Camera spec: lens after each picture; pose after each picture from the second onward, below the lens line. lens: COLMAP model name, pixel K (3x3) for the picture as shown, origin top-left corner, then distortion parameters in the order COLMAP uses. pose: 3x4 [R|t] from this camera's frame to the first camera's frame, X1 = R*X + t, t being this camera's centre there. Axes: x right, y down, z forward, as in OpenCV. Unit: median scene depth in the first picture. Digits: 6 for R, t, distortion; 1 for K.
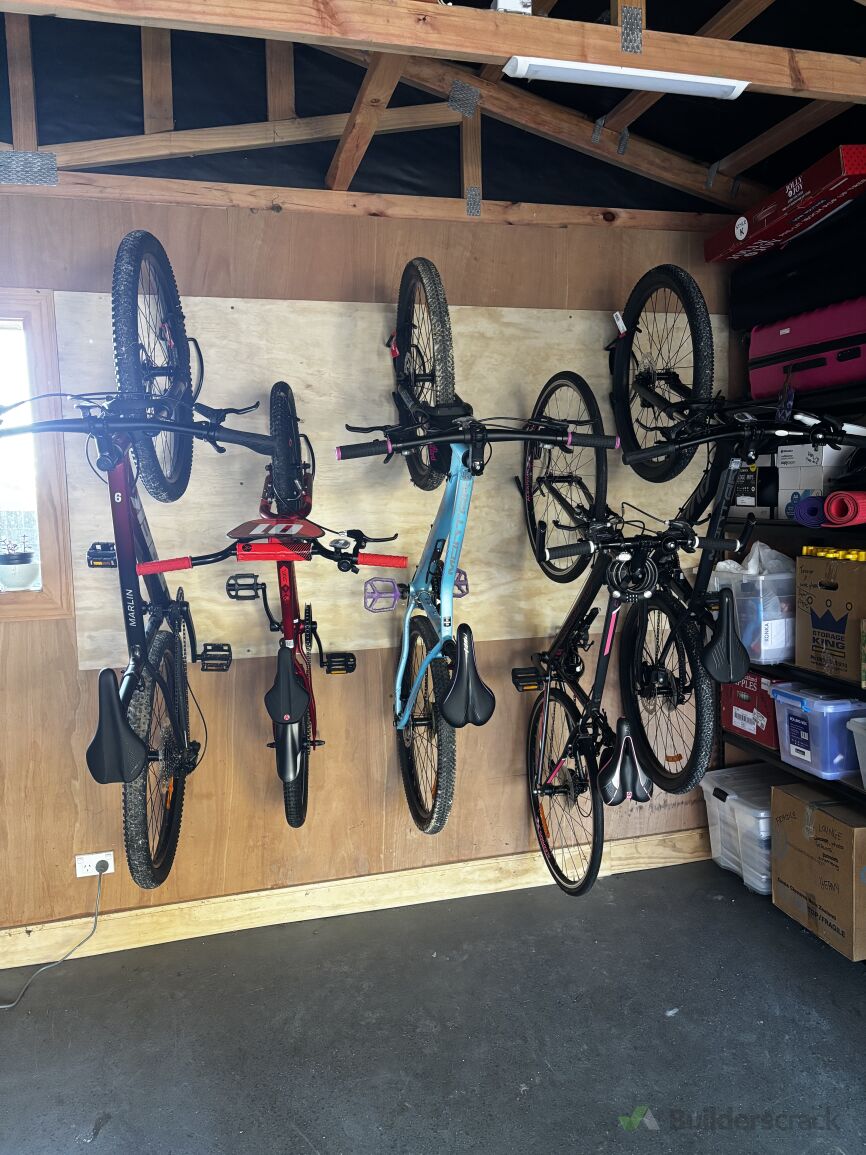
lens RADIAL K [[869.3, 0, 439.9], [0, 869.3, 578.3], [0, 0, 1]] dist [0.050860, -0.038627]
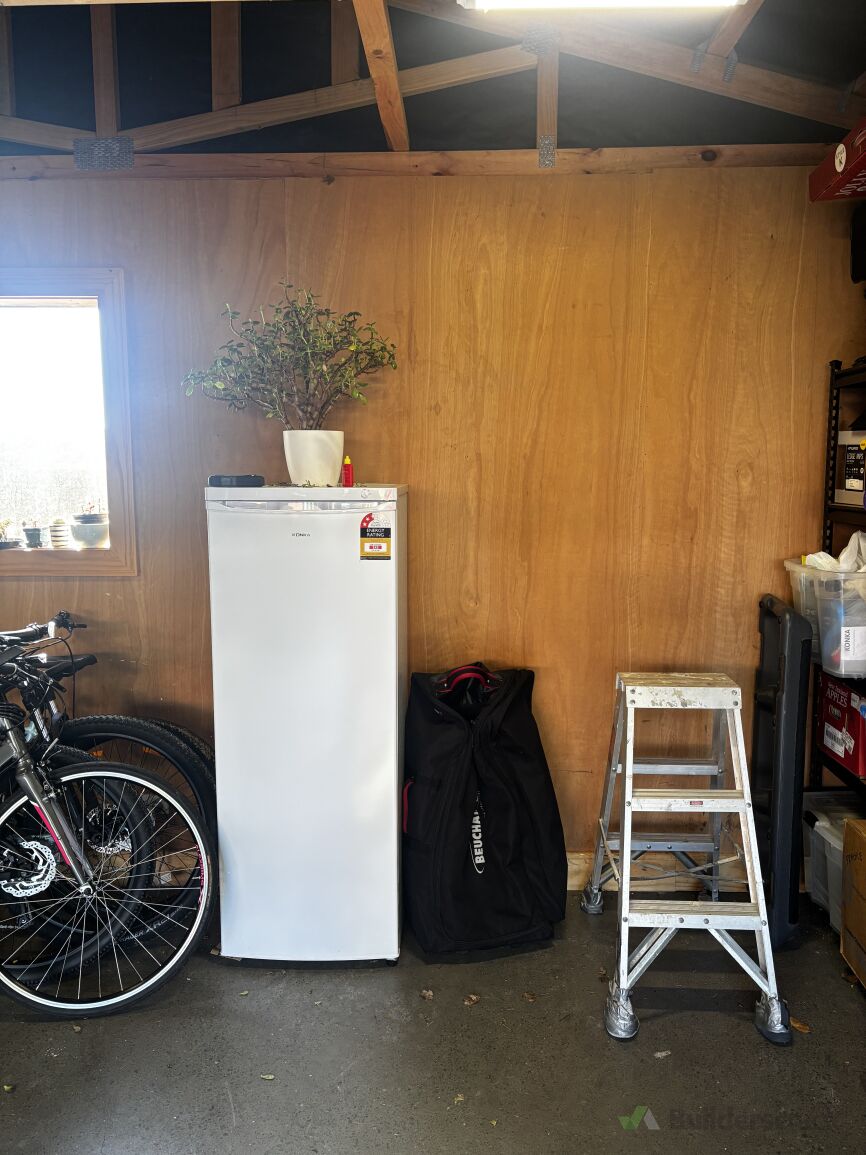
lens RADIAL K [[869.3, 0, 438.6], [0, 869.3, 575.0], [0, 0, 1]] dist [0.050860, -0.038627]
pose [[0.956587, 0.058501, -0.285516, 0.222153], [-0.048798, 0.997967, 0.040986, -0.016475], [0.287333, -0.025274, 0.957497, 0.069762]]
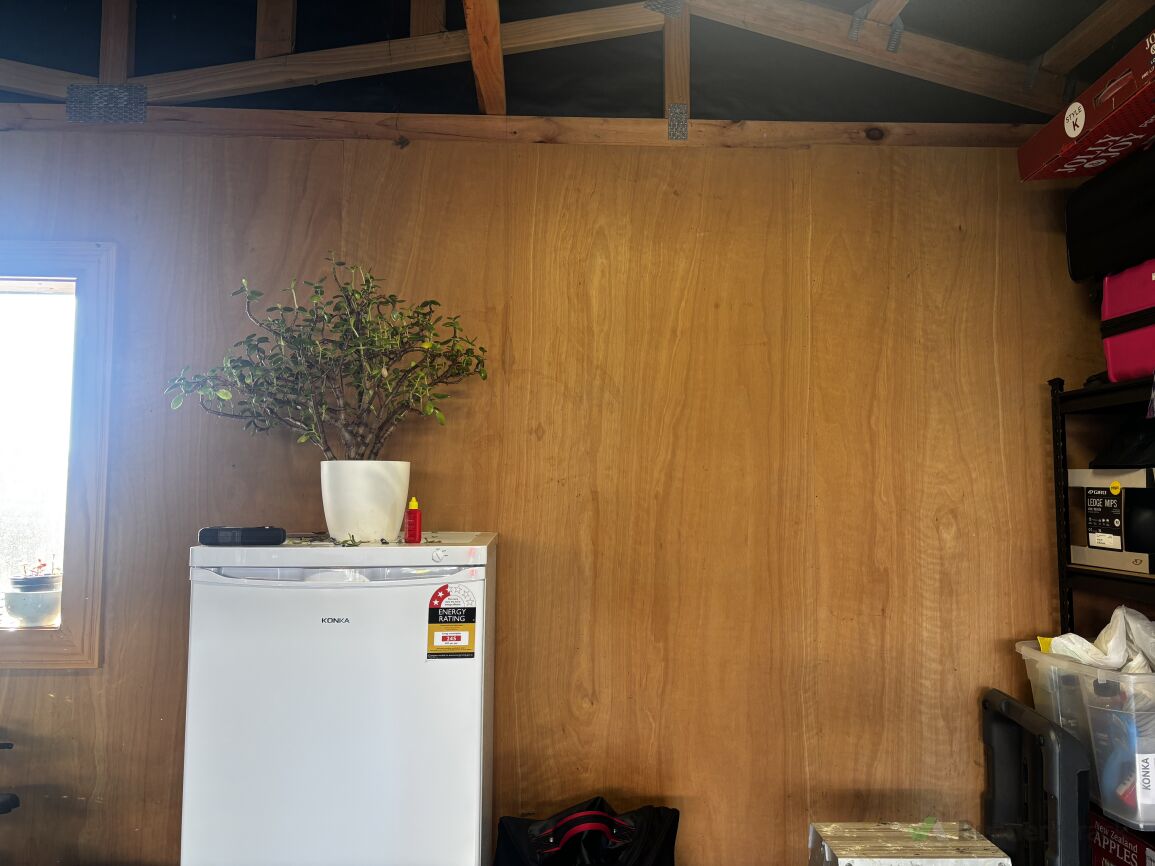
lens RADIAL K [[869.3, 0, 575.8], [0, 869.3, 436.7], [0, 0, 1]] dist [0.050860, -0.038627]
pose [[0.974763, 0.015495, -0.222702, 0.124737], [-0.049668, 0.987637, -0.148682, -0.051665], [0.217645, 0.155991, 0.963482, 0.310677]]
